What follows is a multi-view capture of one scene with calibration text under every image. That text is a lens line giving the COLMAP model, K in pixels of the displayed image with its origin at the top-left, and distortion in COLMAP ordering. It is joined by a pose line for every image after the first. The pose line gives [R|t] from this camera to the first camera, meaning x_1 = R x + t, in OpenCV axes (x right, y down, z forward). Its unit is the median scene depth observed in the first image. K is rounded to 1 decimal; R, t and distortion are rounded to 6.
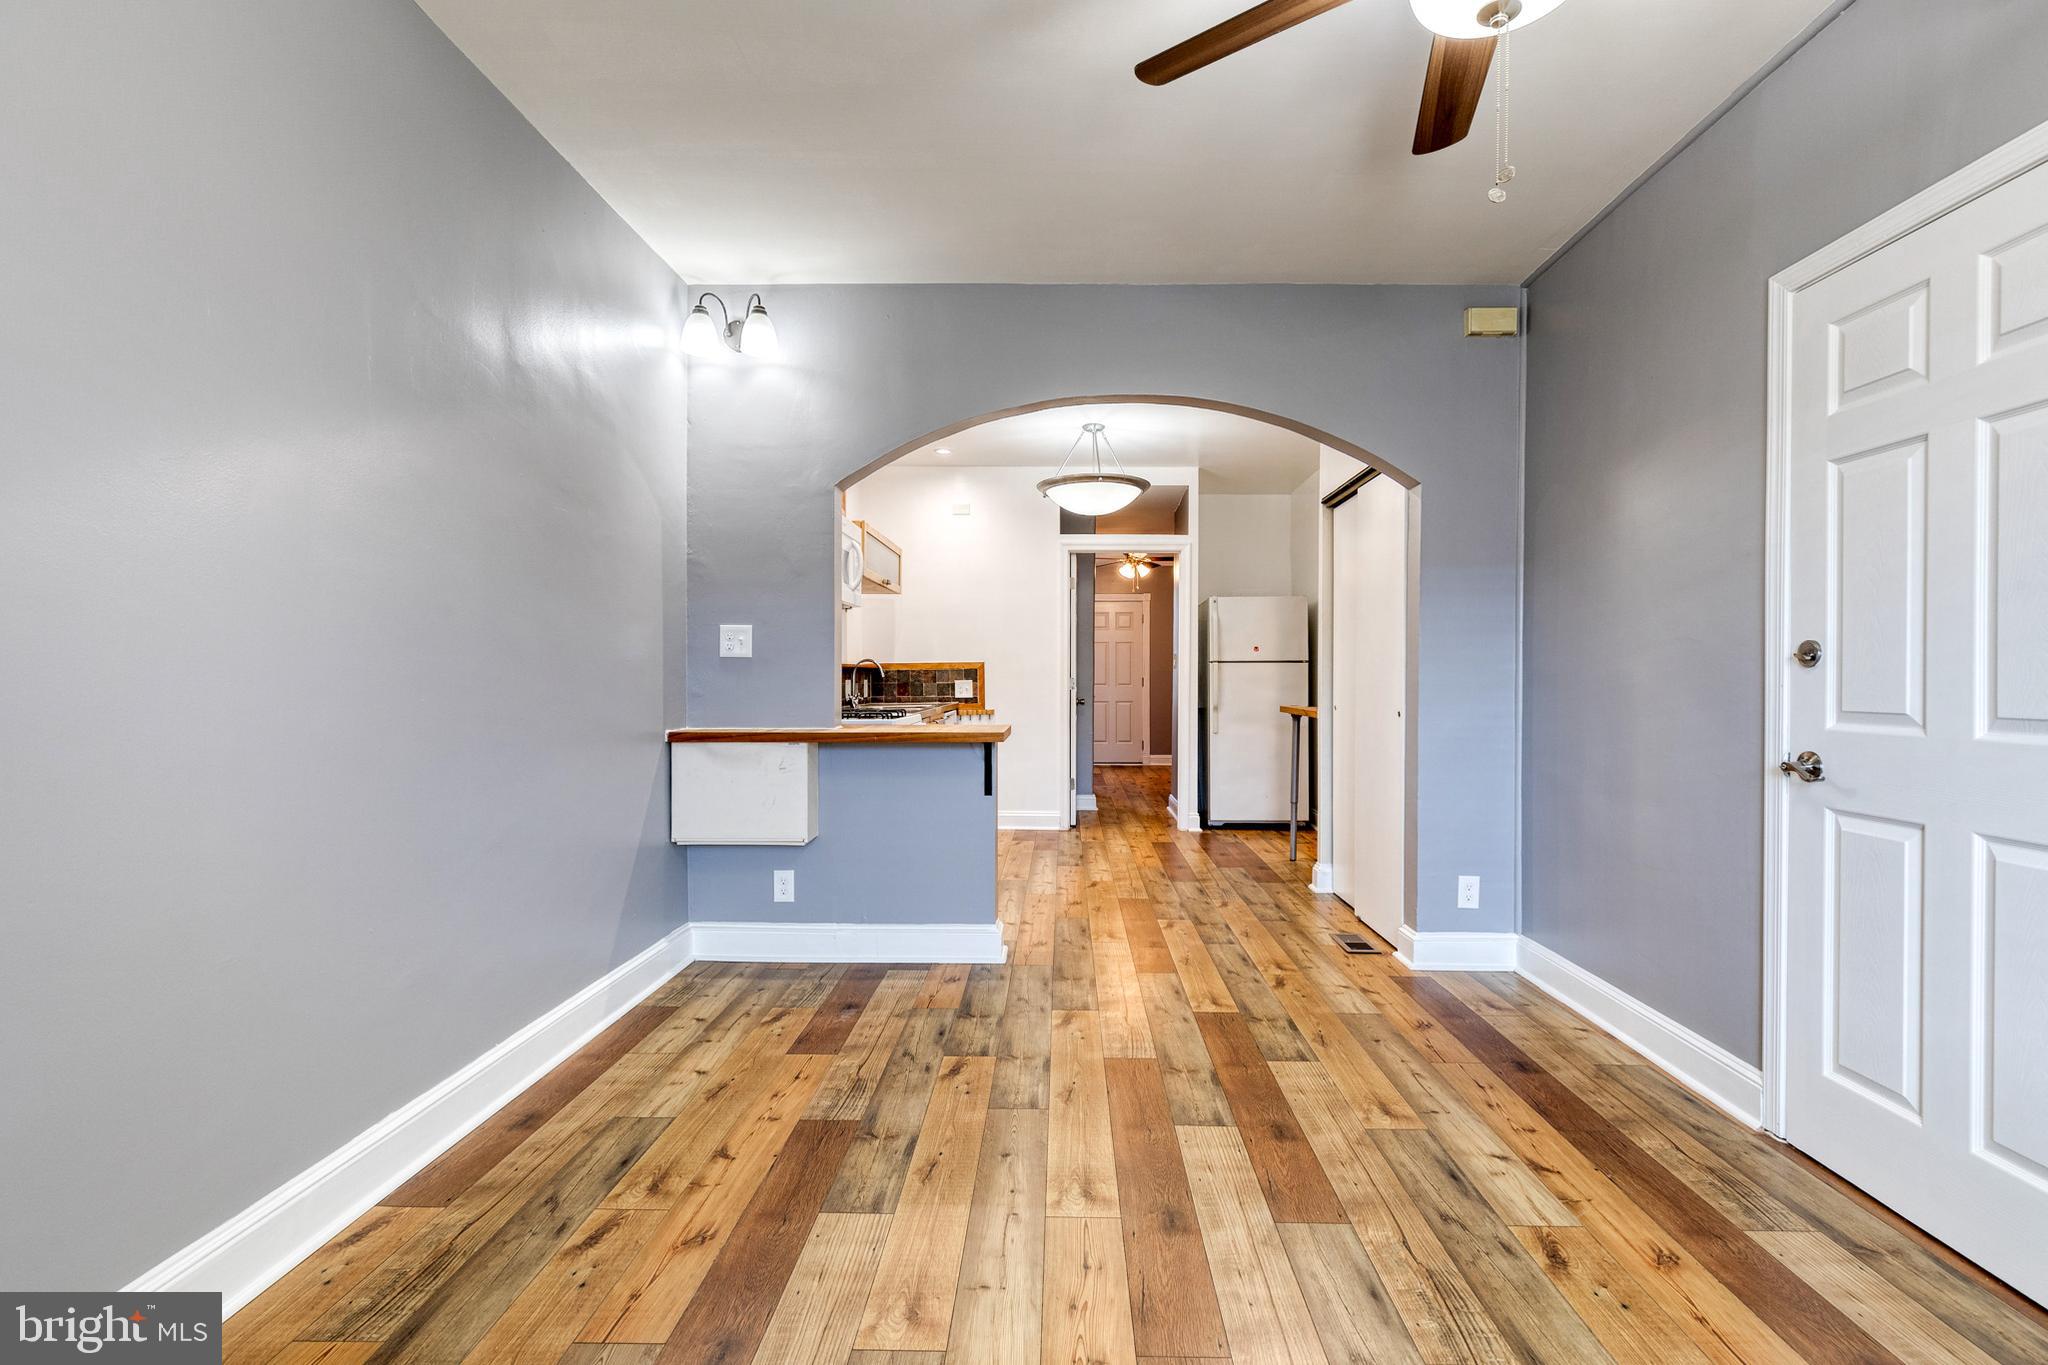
lens RADIAL K [[942.7, 0, 1039.8], [0, 942.7, 682.8], [0, 0, 1]] dist [0.011911, -0.000741]
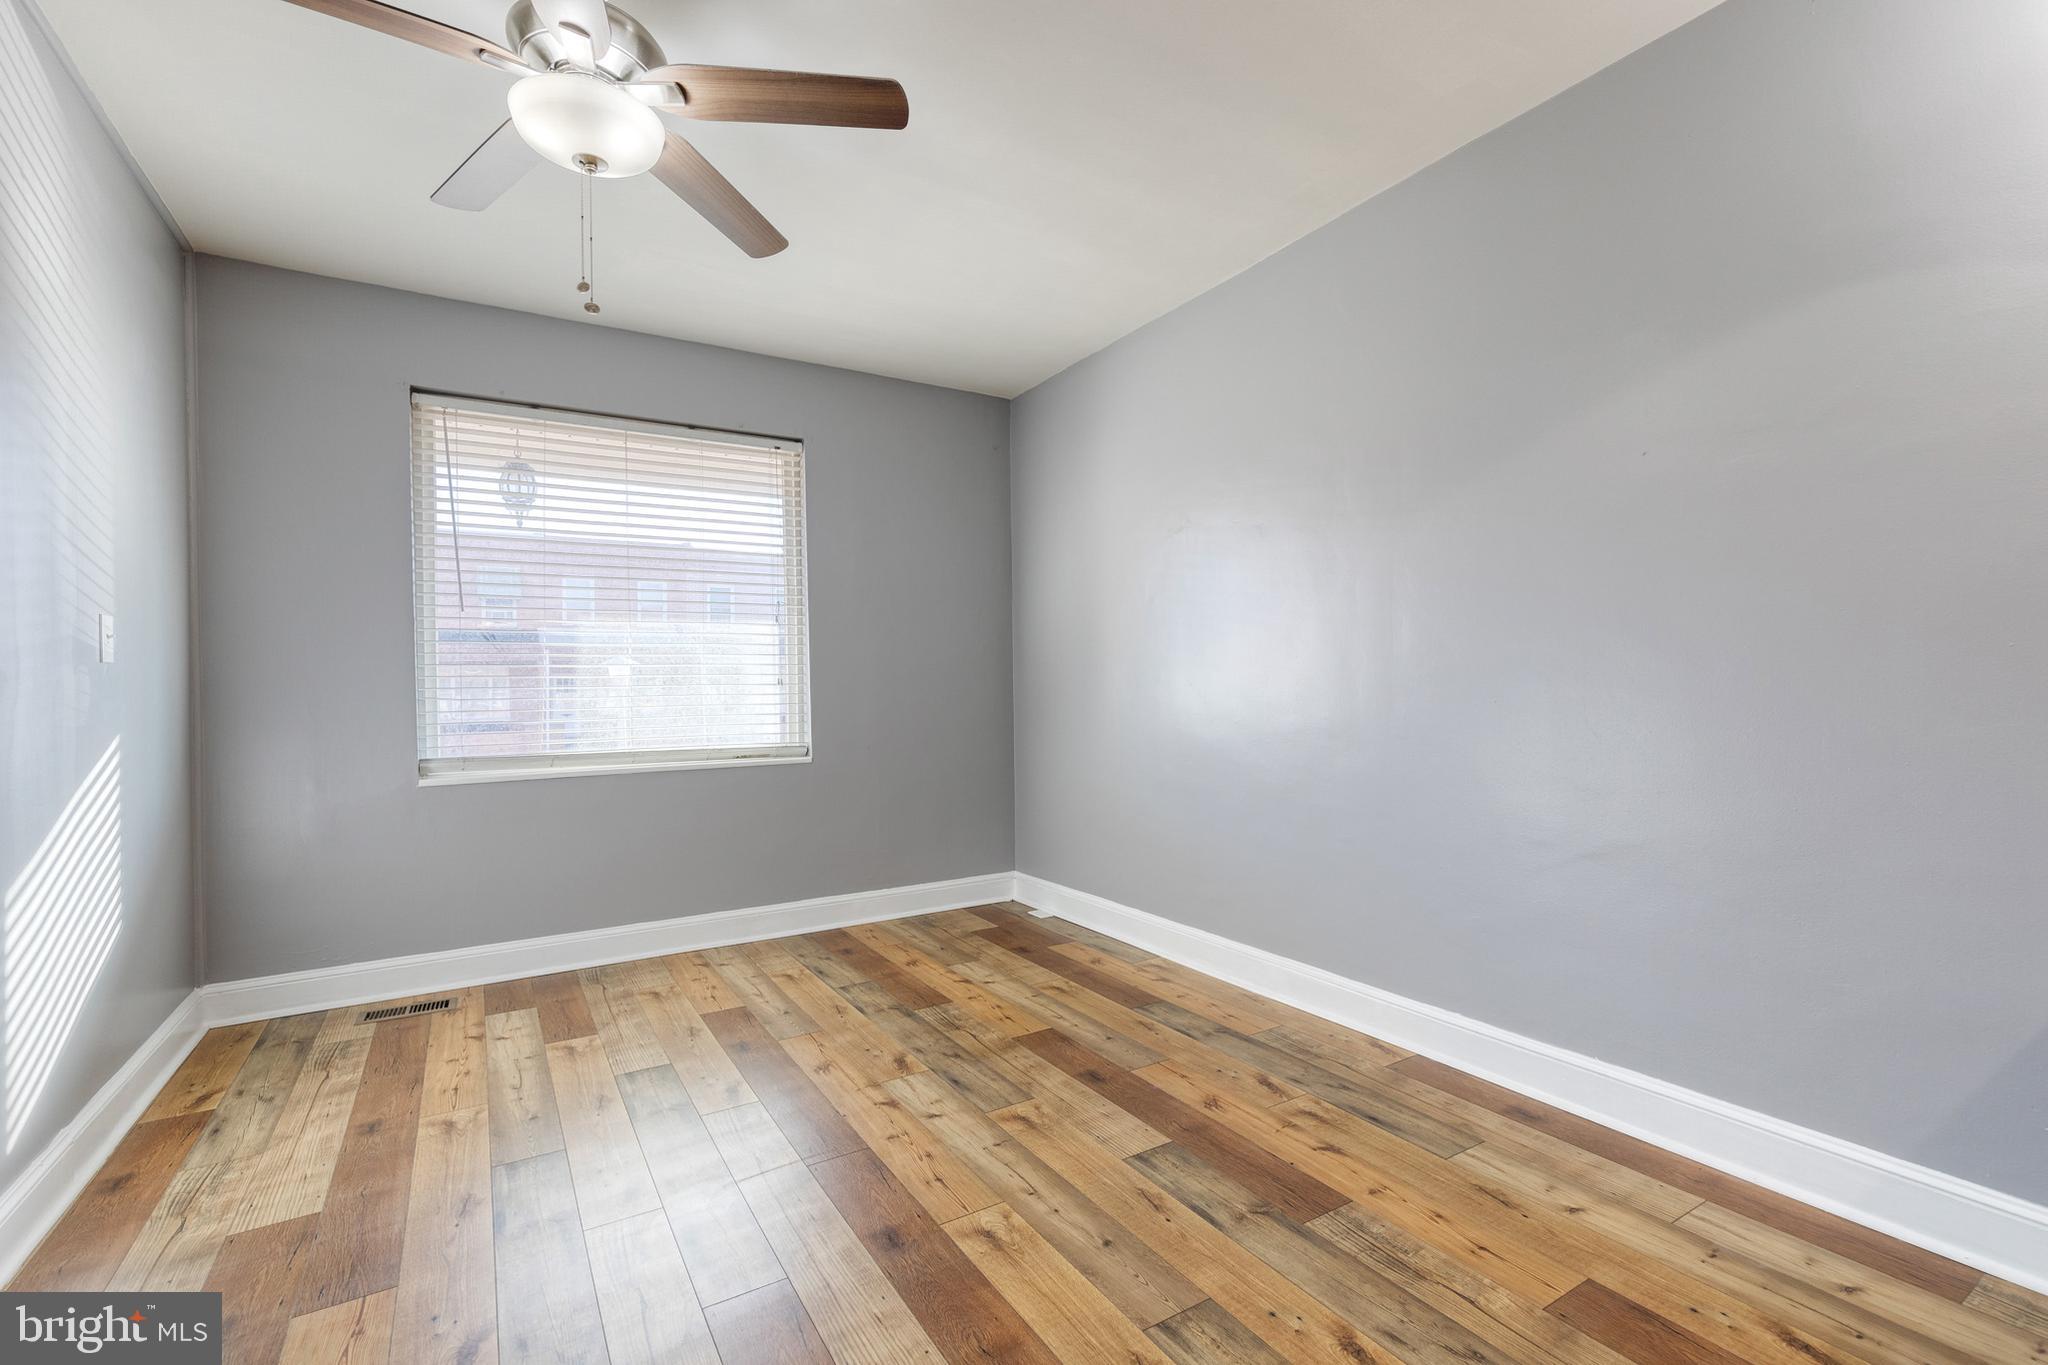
lens RADIAL K [[917.5, 0, 1045.7], [0, 917.5, 681.1], [0, 0, 1]] dist [0.010929, -0.001651]
pose [[-0.834291, 0.007942, -0.551268, 0.277892], [0.010056, 0.999949, -0.000814, -0.005470], [0.551233, -0.006223, -0.834328, 0.994075]]
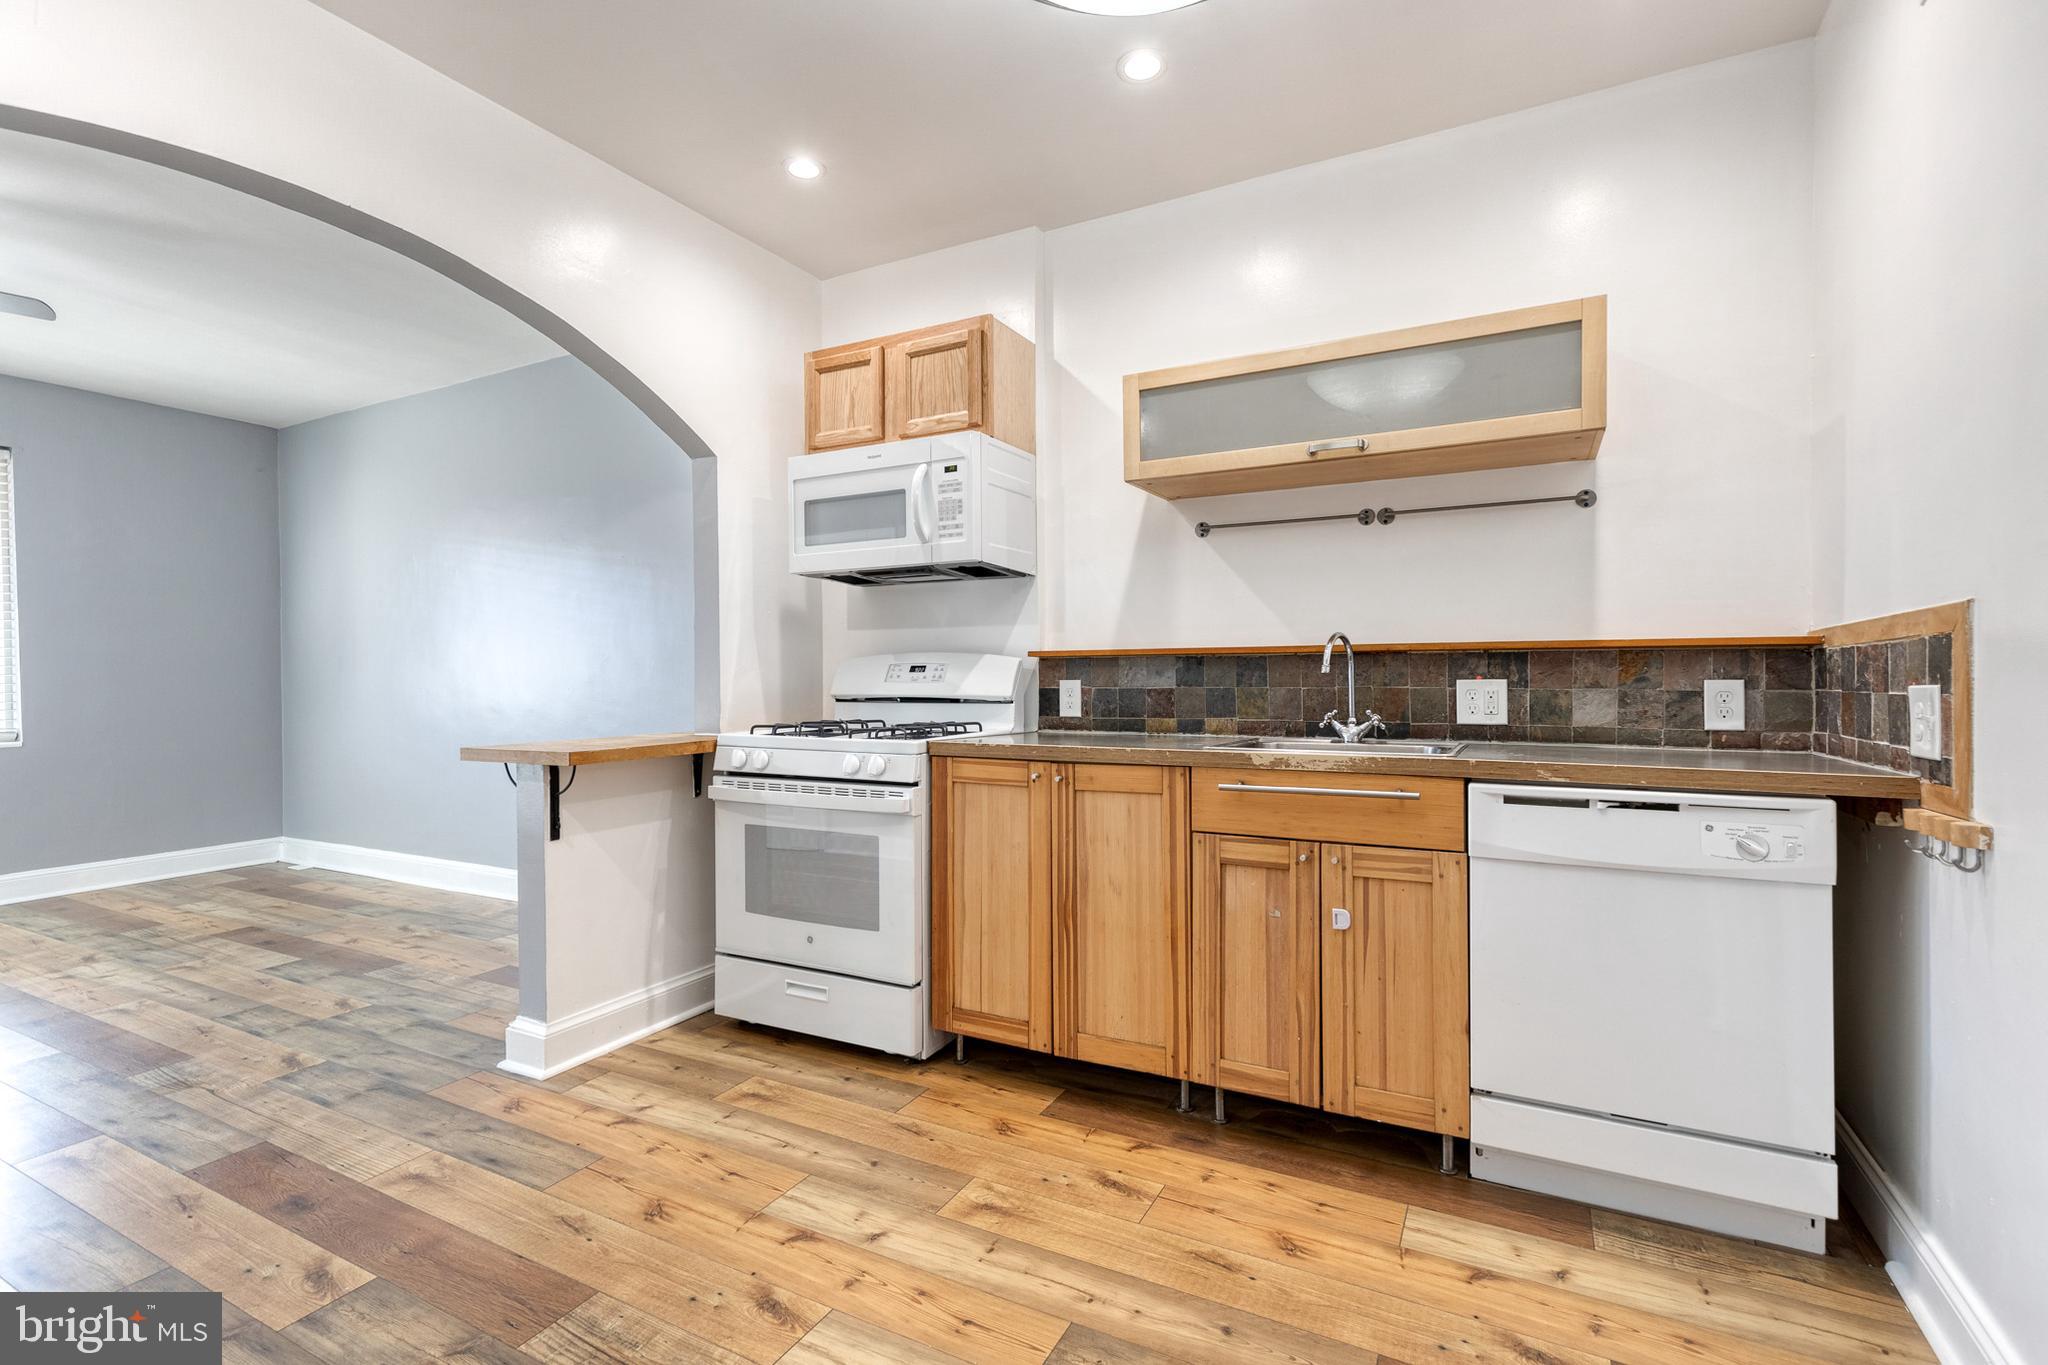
lens RADIAL K [[917.5, 0, 1045.7], [0, 917.5, 681.1], [0, 0, 1]] dist [0.010929, -0.001651]
pose [[-0.437366, 0.008792, -0.899241, 0.415341], [-0.000735, 0.999948, 0.010134, -0.010564], [0.899283, 0.005093, -0.437337, 1.678603]]
